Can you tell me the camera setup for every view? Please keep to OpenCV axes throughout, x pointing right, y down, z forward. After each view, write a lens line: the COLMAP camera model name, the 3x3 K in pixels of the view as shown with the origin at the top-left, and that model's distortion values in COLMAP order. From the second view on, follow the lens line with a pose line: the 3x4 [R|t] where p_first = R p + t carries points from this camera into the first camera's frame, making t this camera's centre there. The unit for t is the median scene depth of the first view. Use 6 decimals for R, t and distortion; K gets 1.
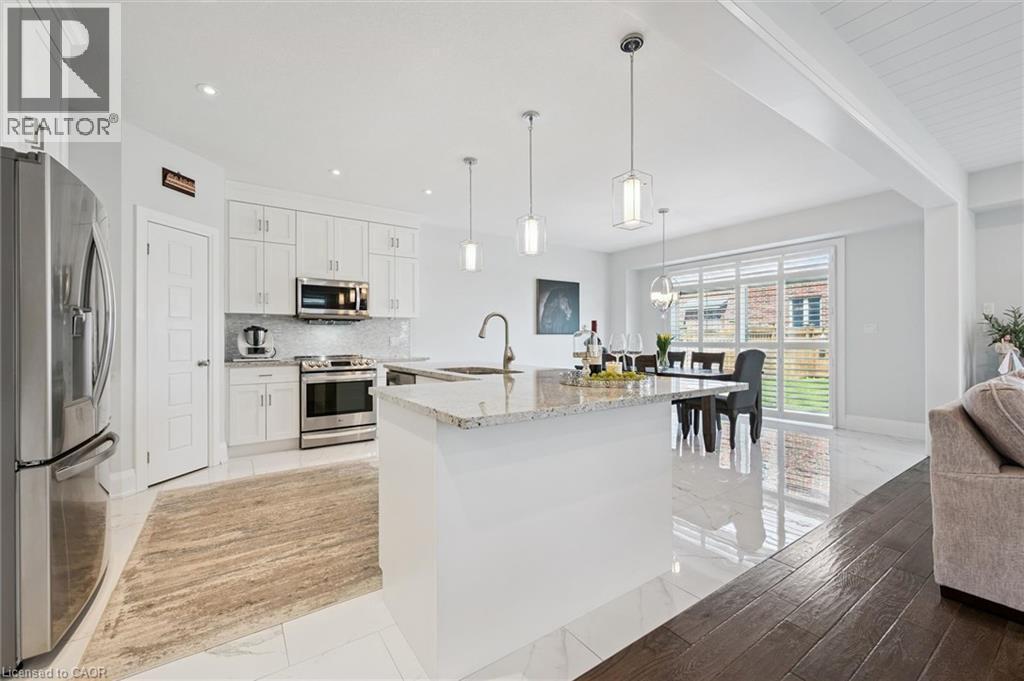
lens RADIAL K [[411.4, 0, 511.2], [0, 411.4, 337.9], [0, 0, 1]] dist [0.001761, -0.000119]
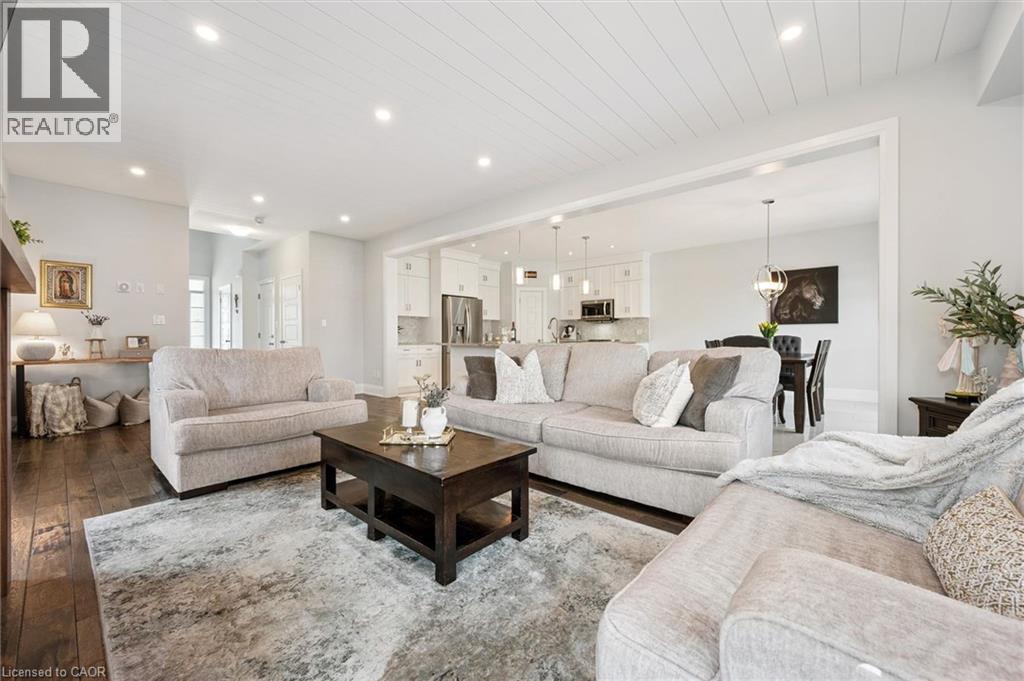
lens RADIAL K [[402.2, 0, 511.4], [0, 402.2, 338.6], [0, 0, 1]] dist [-0.000907, 0.000484]
pose [[0.241625, 0.006926, -0.970345, 1.397977], [0.004857, 0.999953, 0.008347, 0.023437], [0.970358, -0.006730, 0.241580, 0.167450]]
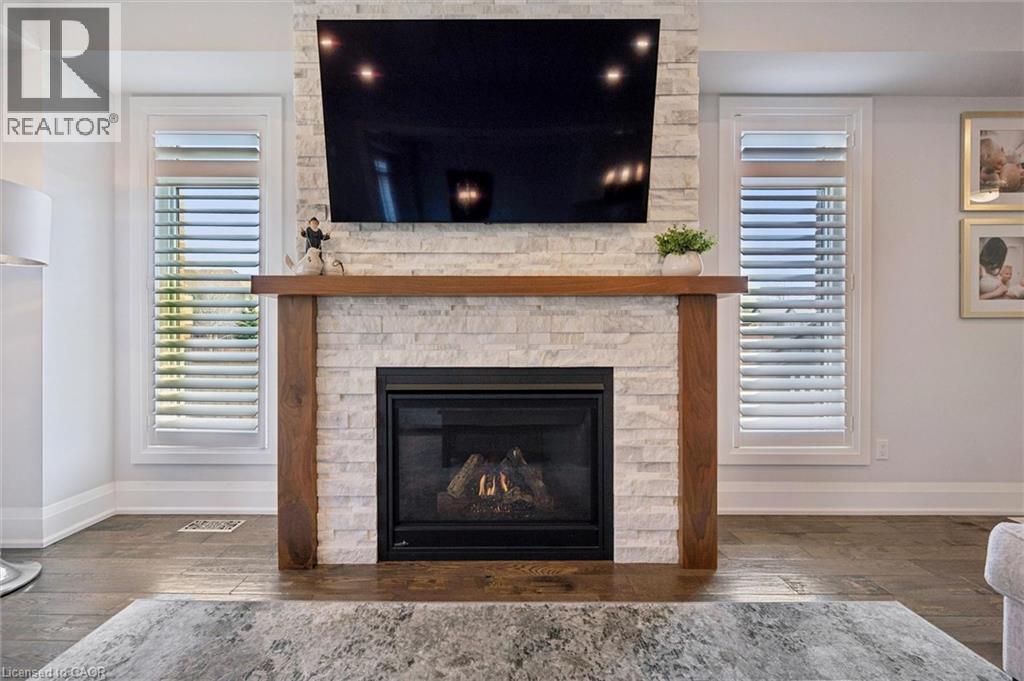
lens RADIAL K [[413.8, 0, 508.7], [0, 413.8, 341.1], [0, 0, 1]] dist [-0.001281, -0.000198]
pose [[-0.823859, -0.003486, 0.566784, 0.852644], [-0.002797, 0.999994, 0.002085, 0.025893], [-0.566788, 0.000132, -0.823864, 0.255843]]
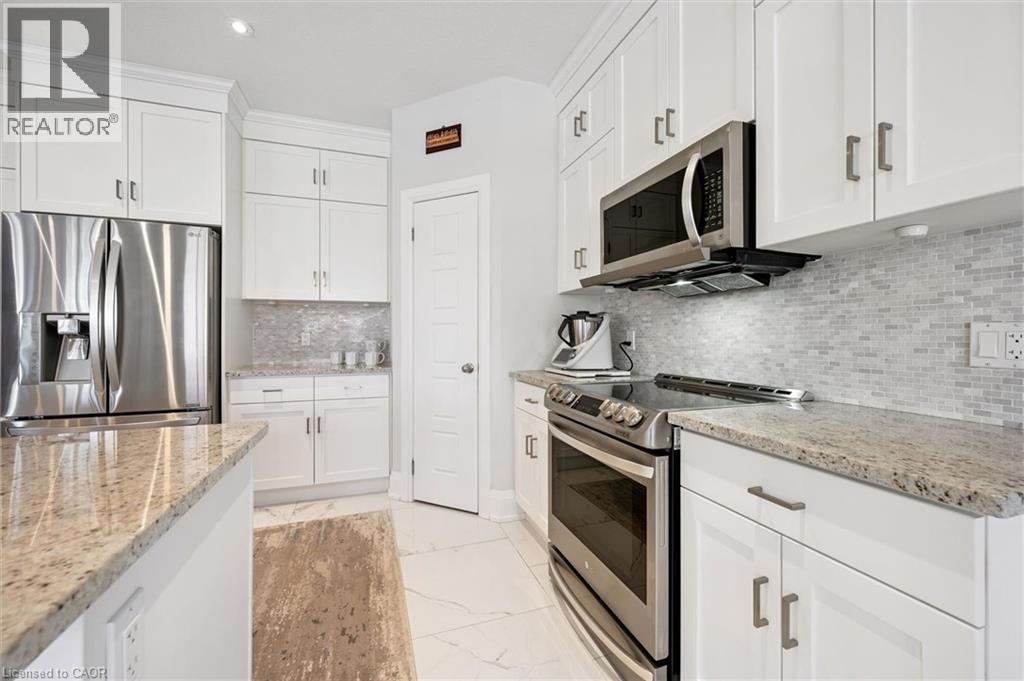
lens RADIAL K [[402.2, 0, 511.4], [0, 402.2, 338.6], [0, 0, 1]] dist [-0.000907, 0.000484]
pose [[-0.256071, 0.007132, -0.966632, -0.068287], [0.004088, 0.999972, 0.006295, 0.004248], [0.966649, -0.002340, -0.256093, 1.034878]]
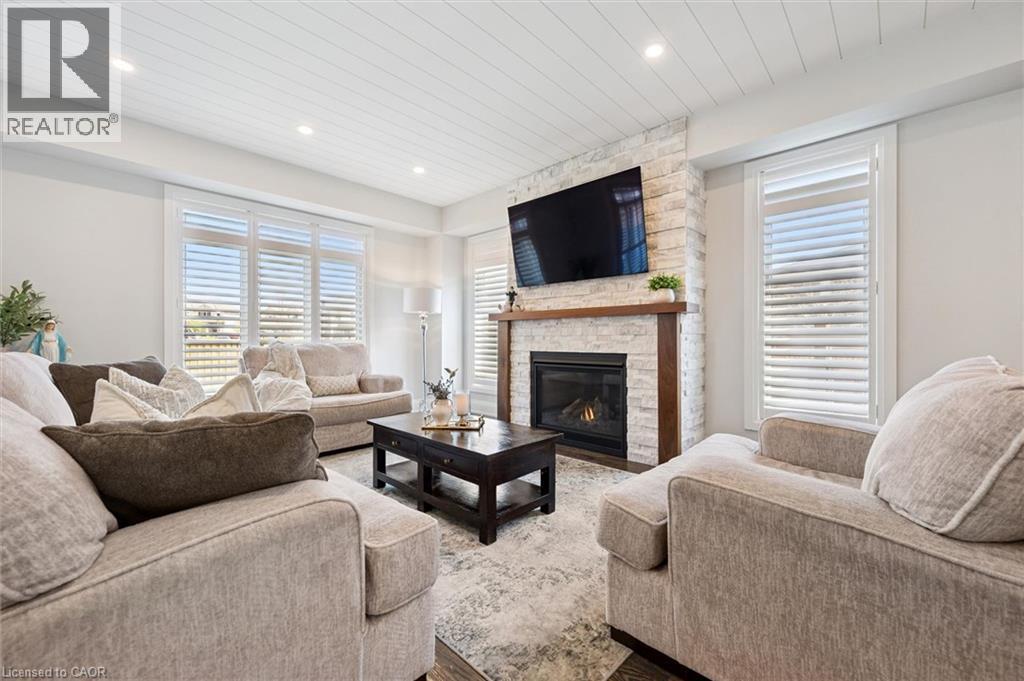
lens RADIAL K [[402.2, 0, 511.4], [0, 402.2, 338.6], [0, 0, 1]] dist [-0.000907, 0.000484]
pose [[-0.203200, 0.003152, 0.979132, 0.301572], [-0.004671, 0.999980, -0.004189, 0.028981], [-0.979126, -0.005425, -0.203181, 0.213687]]
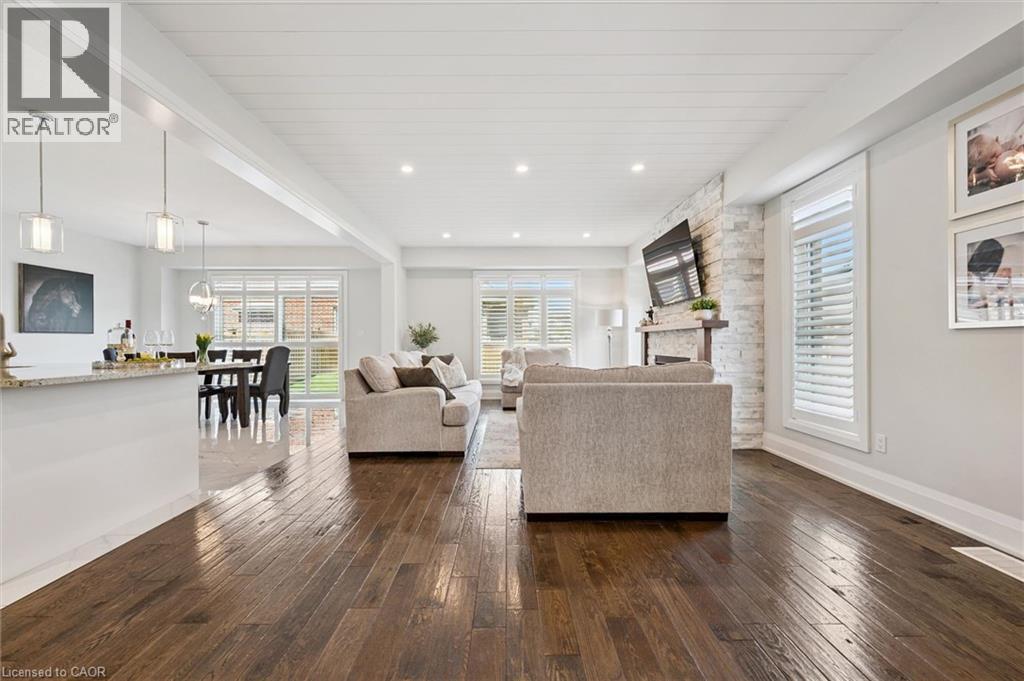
lens RADIAL K [[408.4, 0, 509.6], [0, 408.4, 342.0], [0, 0, 1]] dist [-0.001538, 0.000044]
pose [[0.559027, -0.000050, 0.829149, -0.095301], [-0.001262, 0.999999, 0.000911, 0.012009], [-0.829148, -0.001555, 0.559026, -0.353860]]
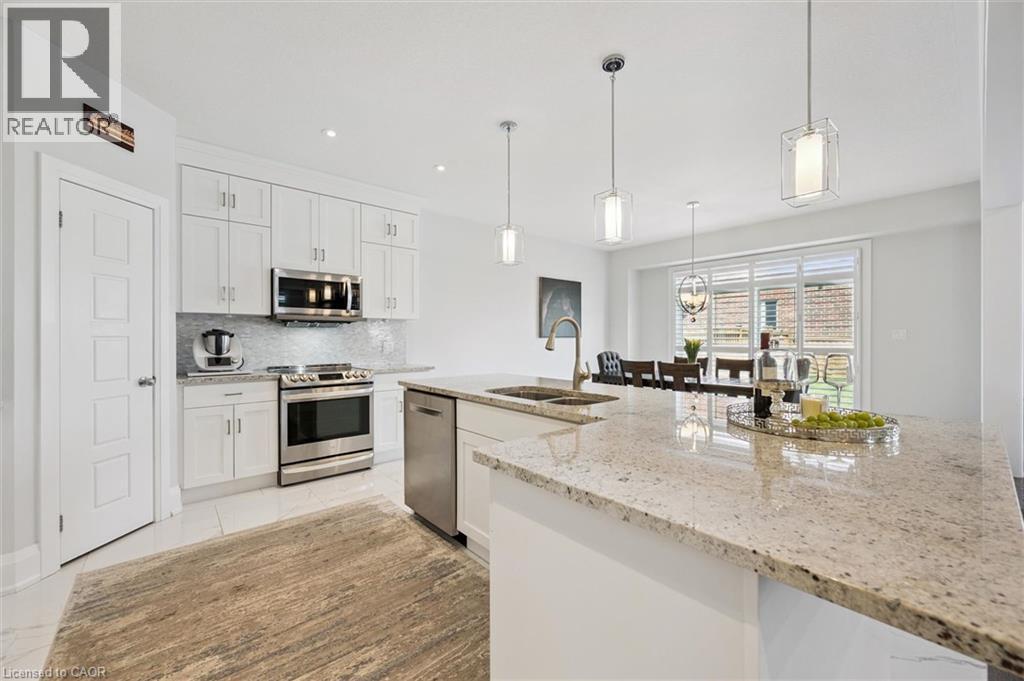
lens RADIAL K [[402.2, 0, 511.4], [0, 402.2, 338.6], [0, 0, 1]] dist [-0.000907, 0.000484]
pose [[0.994013, 0.002493, 0.109231, -0.151185], [-0.003082, 0.999982, 0.005220, -0.017022], [-0.109216, -0.005525, 0.994003, 0.183300]]
